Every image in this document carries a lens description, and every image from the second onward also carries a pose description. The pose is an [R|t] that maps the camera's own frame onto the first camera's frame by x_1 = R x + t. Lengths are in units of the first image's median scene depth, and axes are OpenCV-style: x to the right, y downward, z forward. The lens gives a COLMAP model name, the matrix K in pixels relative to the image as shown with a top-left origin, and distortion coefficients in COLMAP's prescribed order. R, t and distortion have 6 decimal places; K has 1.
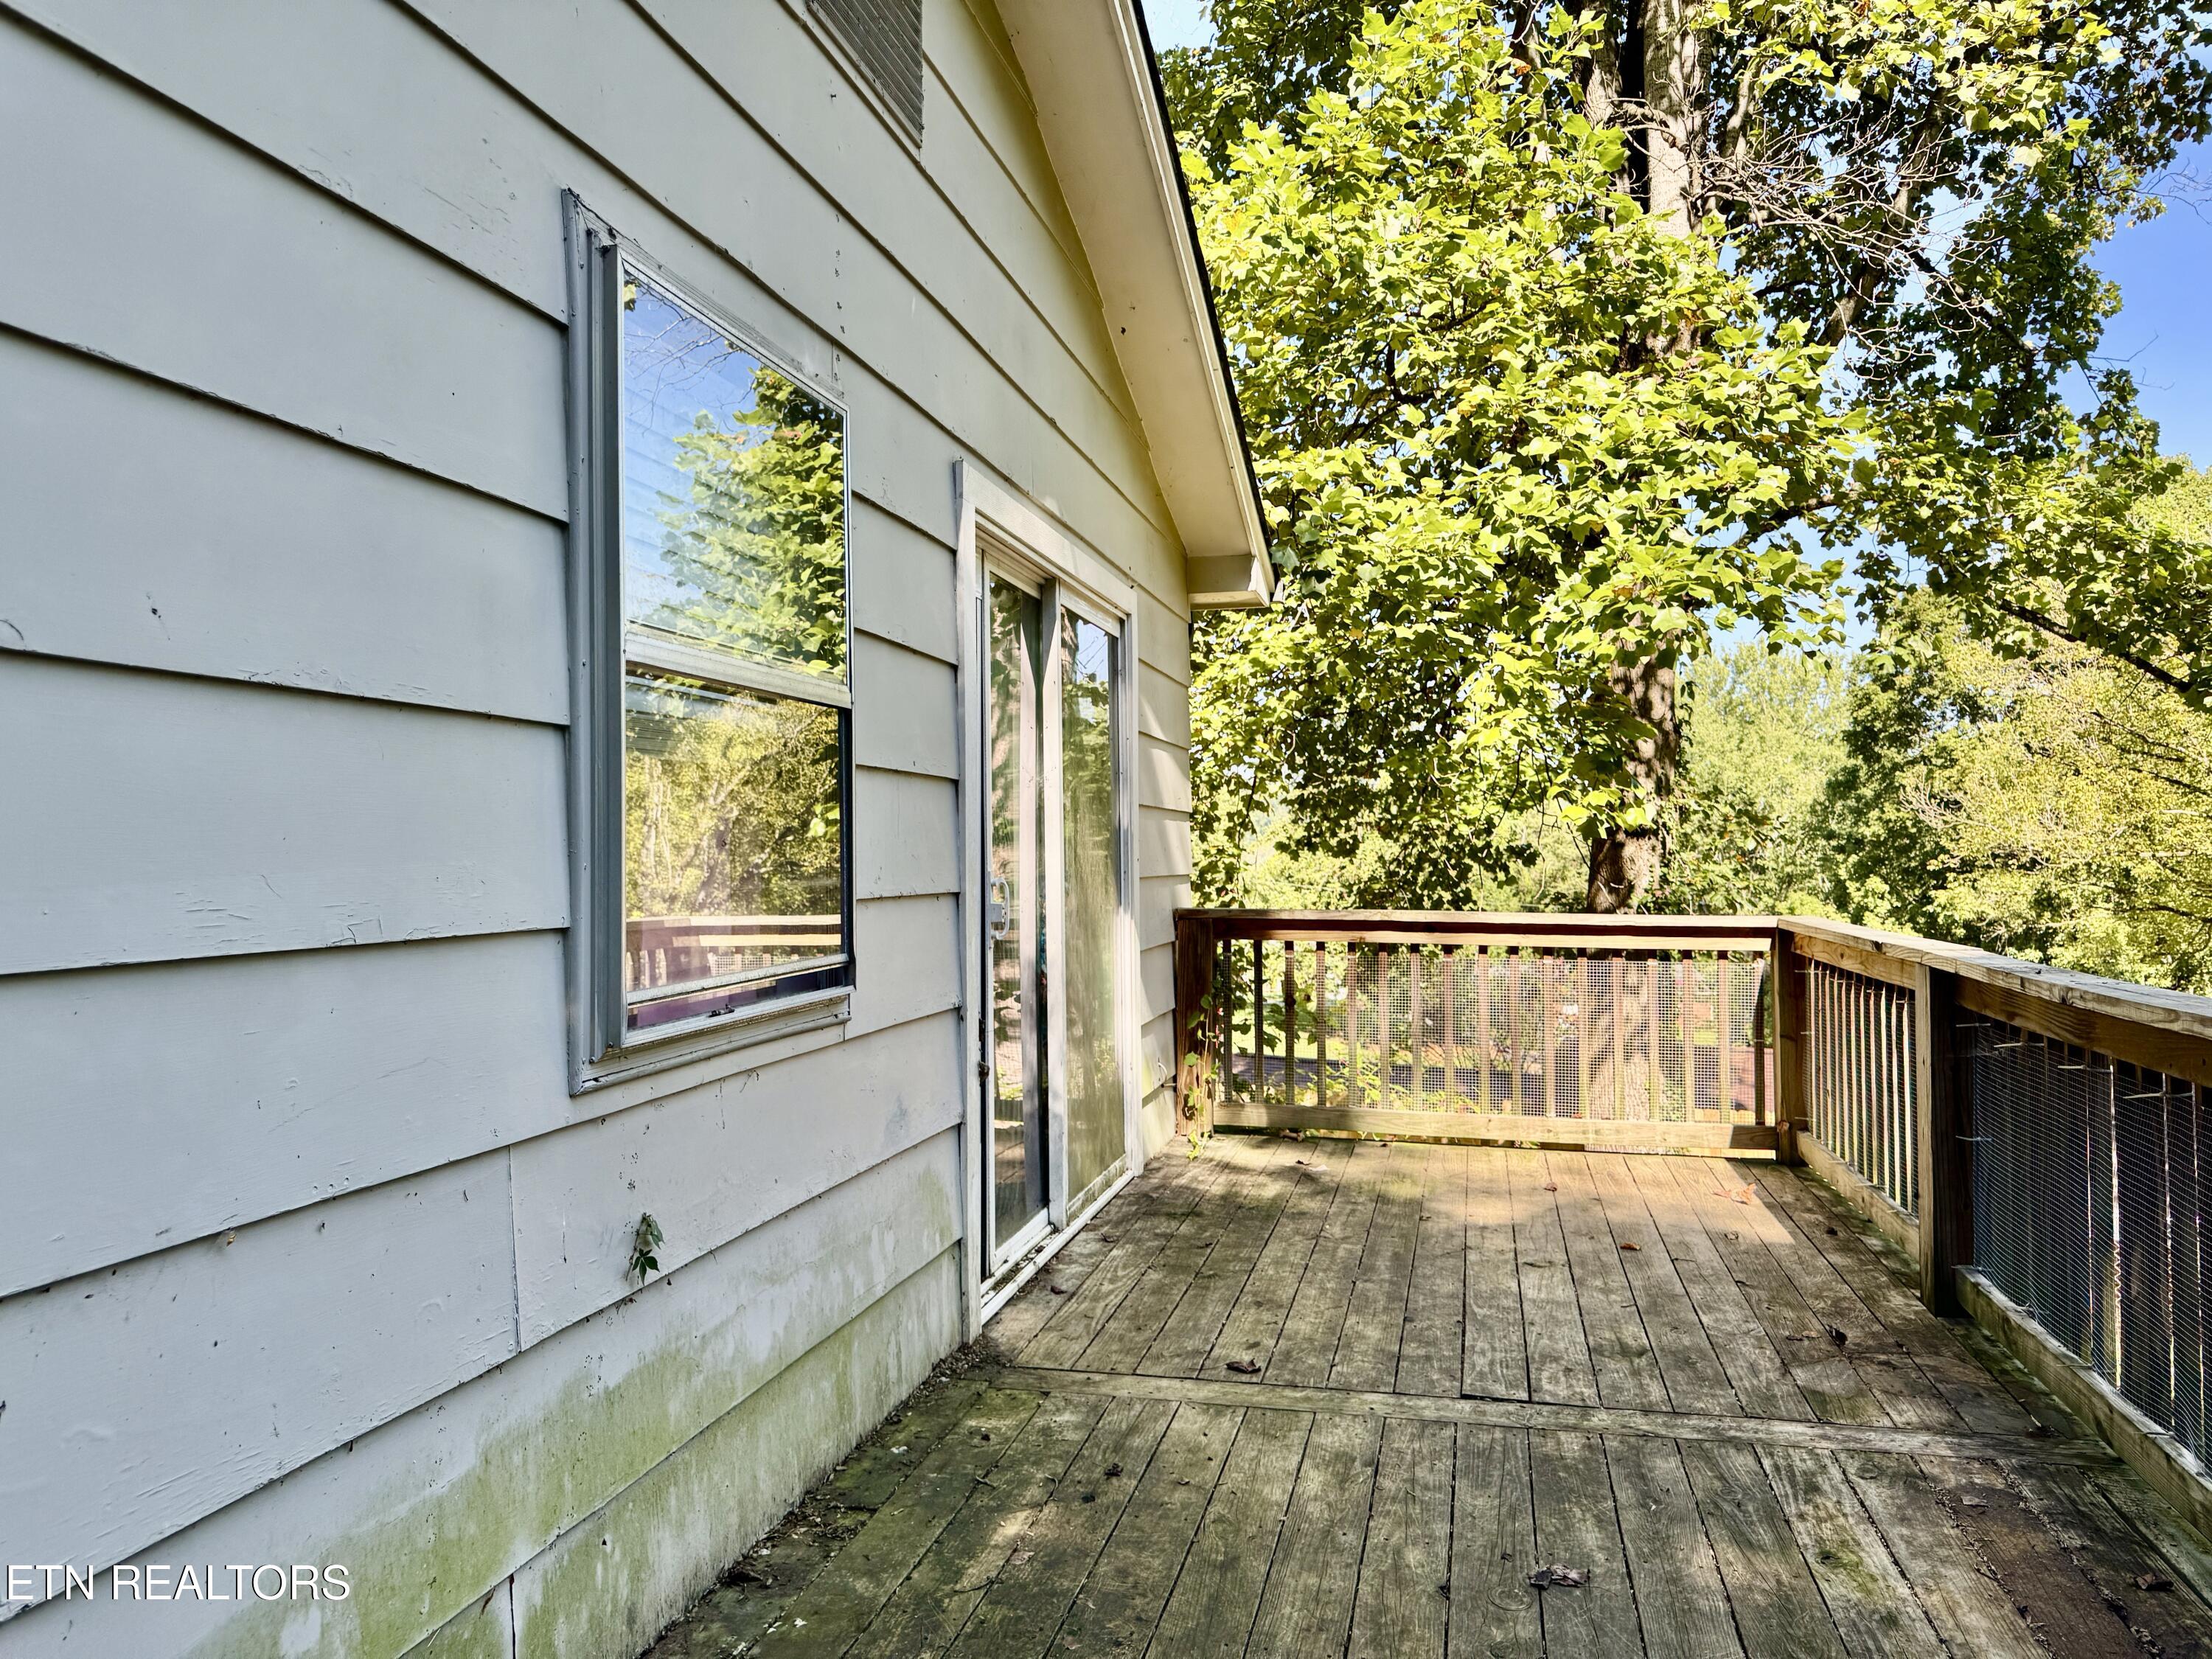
lens RADIAL K [[1566.9, 0, 1118.3], [0, 1566.9, 826.8], [0, 0, 1]] dist [0.054447, -0.067183]
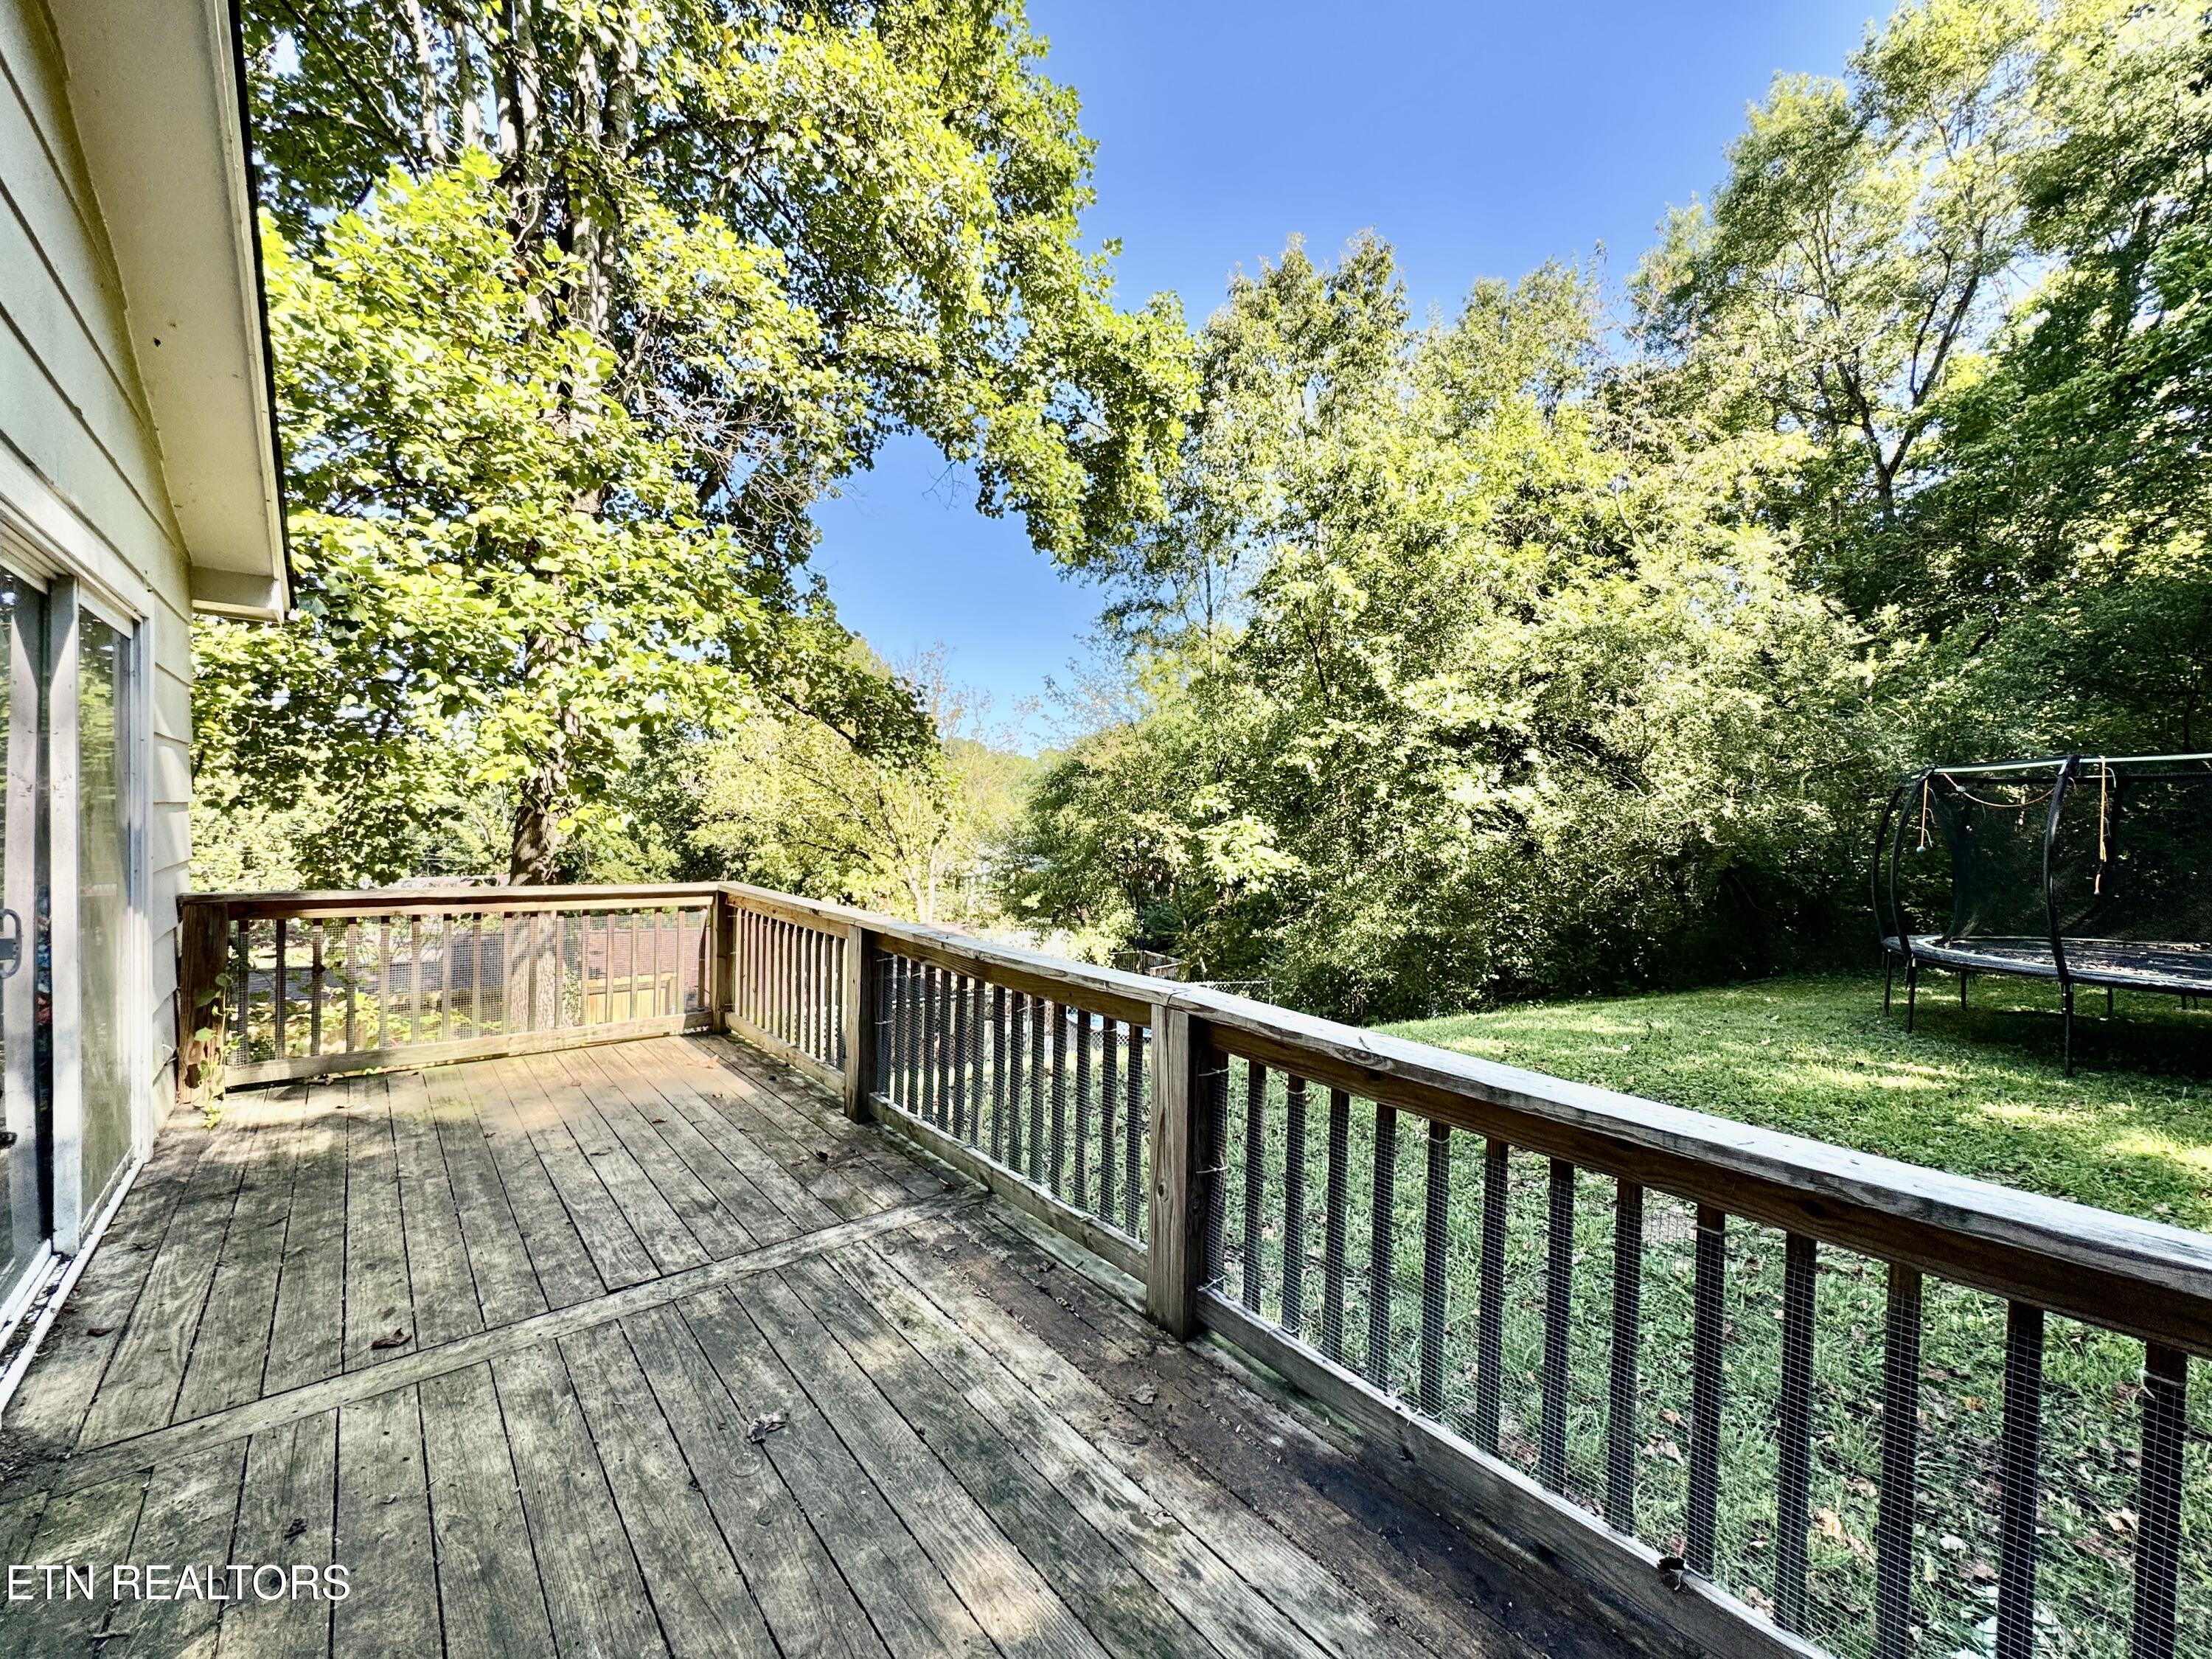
lens RADIAL K [[883.9, 0, 1106.0], [0, 883.9, 829.5], [0, 0, 1]] dist [-0.000165, 0.000185]
pose [[0.596536, 0.007619, 0.802550, -0.103977], [-0.043004, 0.998822, 0.022483, -0.049635], [-0.801434, -0.047924, 0.596160, 0.187655]]
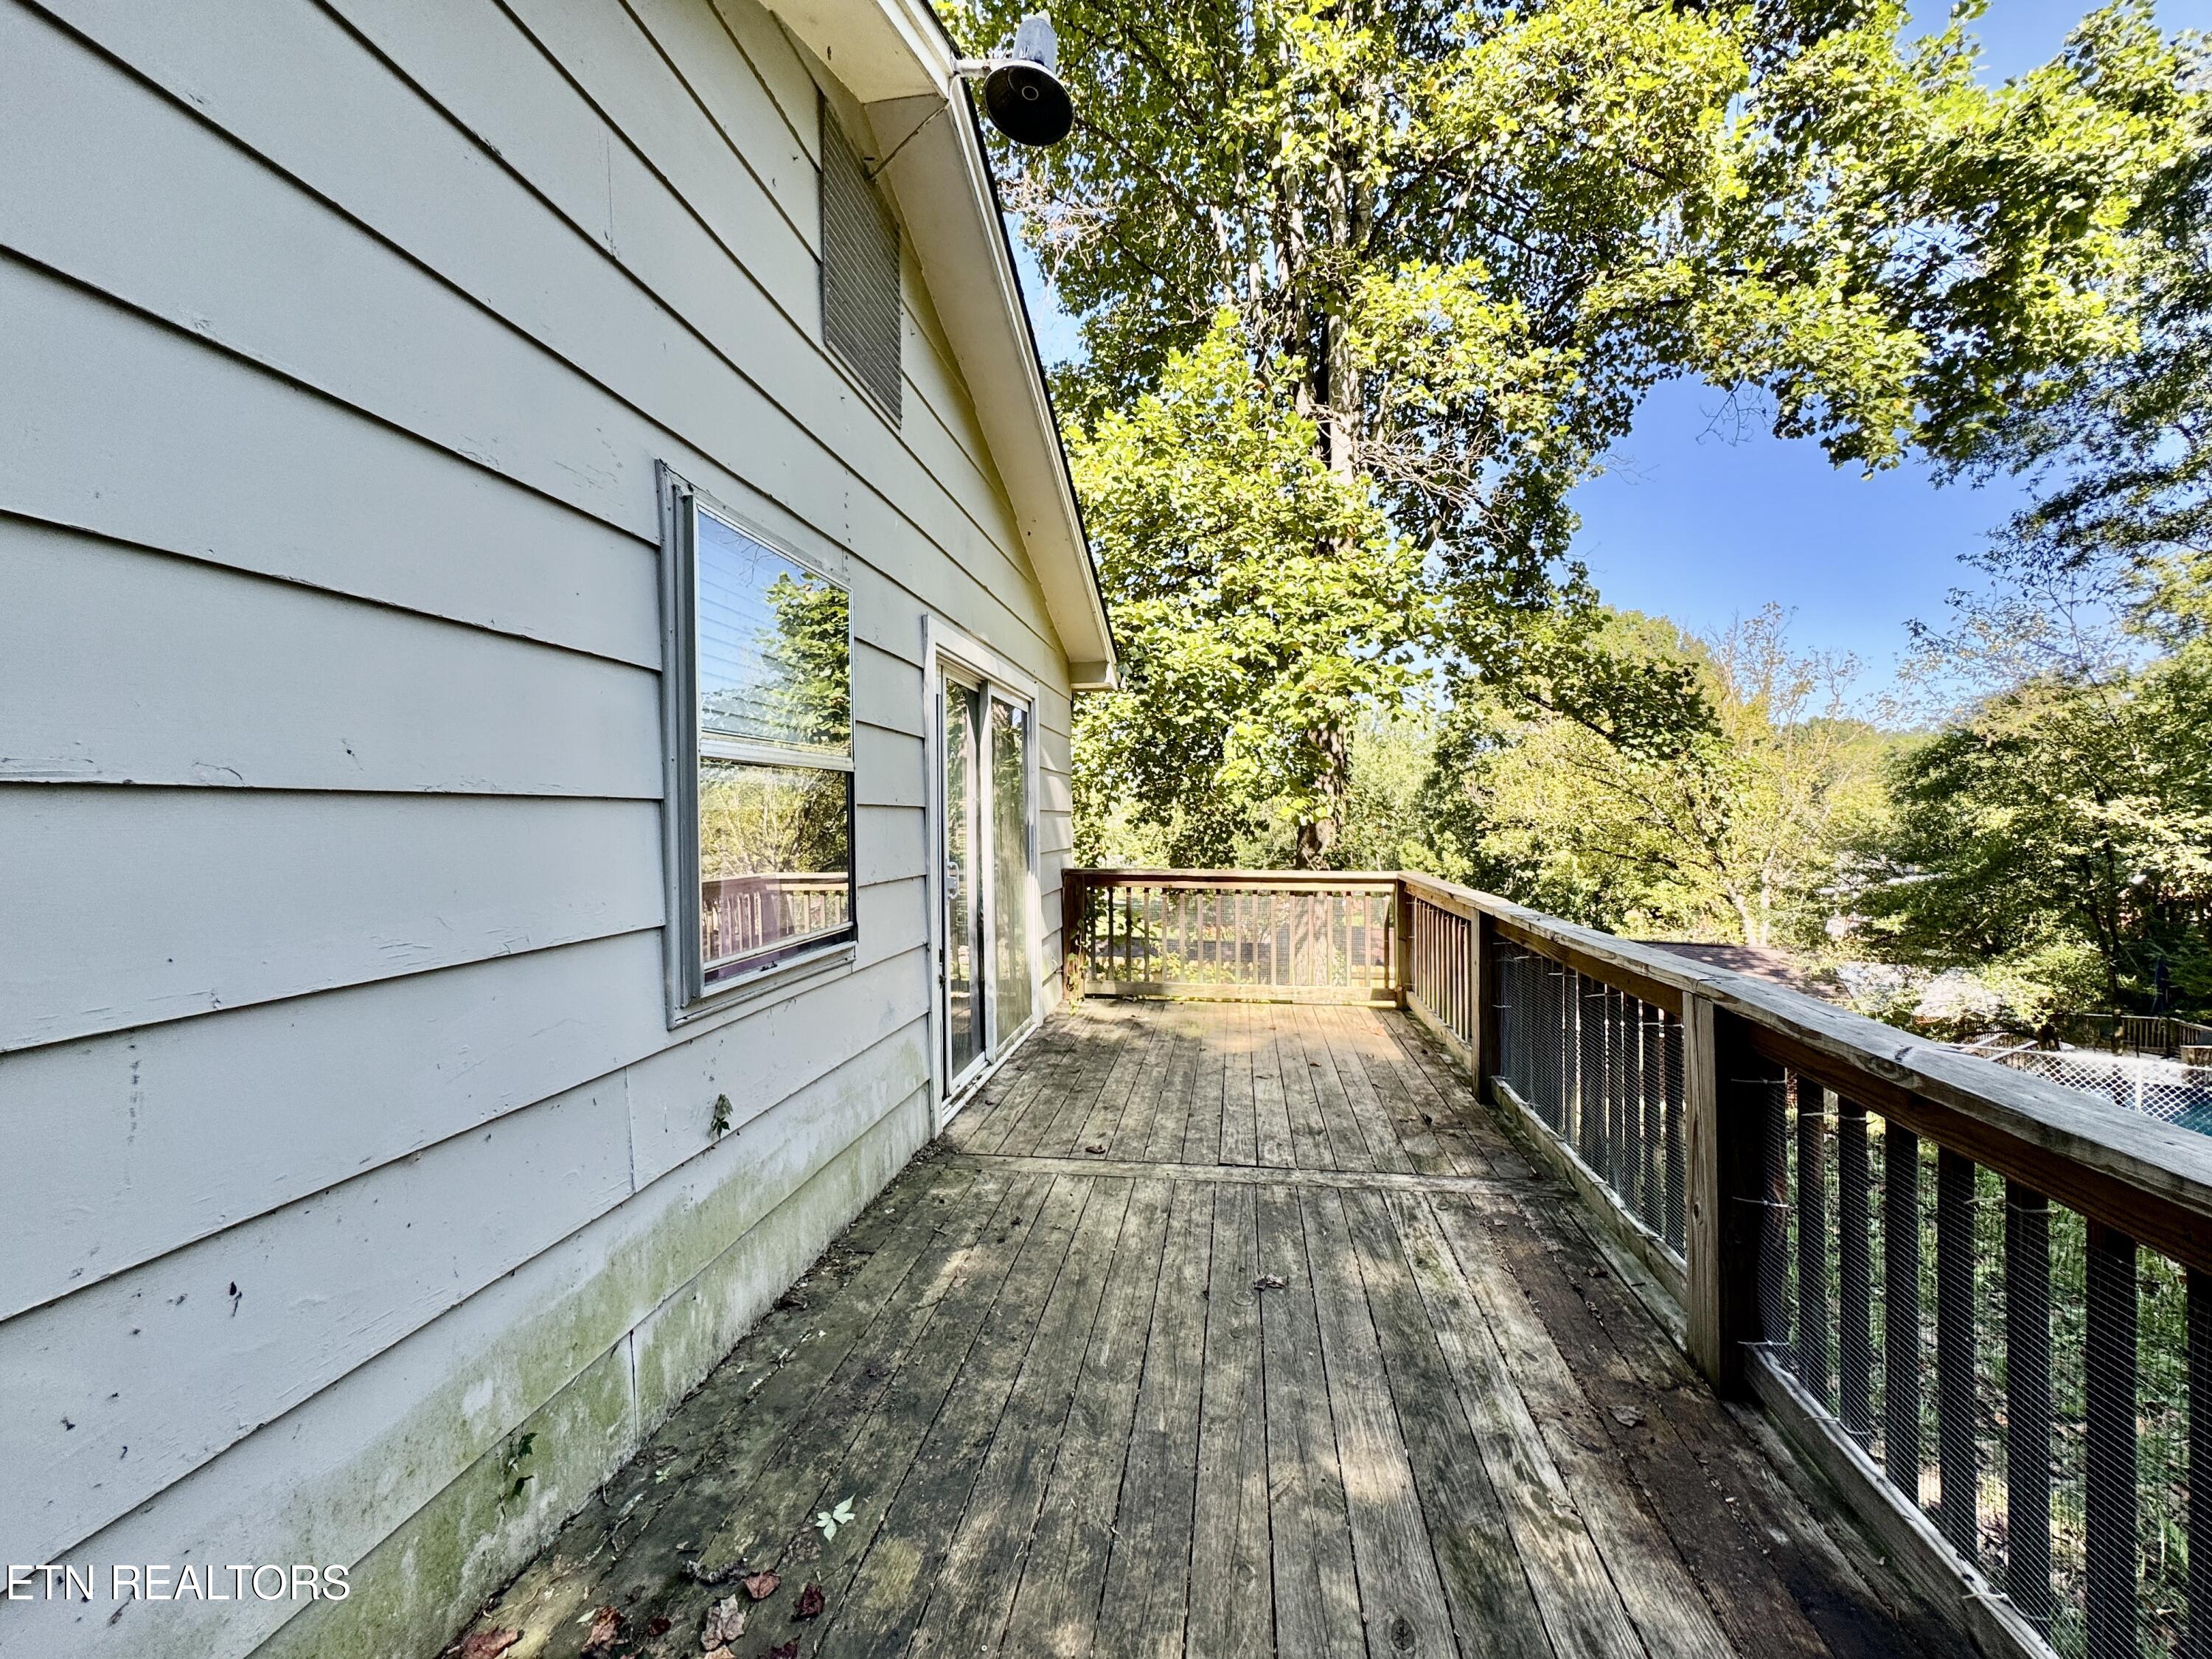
lens RADIAL K [[883.9, 0, 1106.0], [0, 883.9, 829.5], [0, 0, 1]] dist [-0.000165, 0.000185]
pose [[0.997053, -0.002675, 0.076669, 0.014854], [0.000334, 0.999534, 0.030527, -0.030626], [-0.076715, -0.030411, 0.996589, 0.037252]]
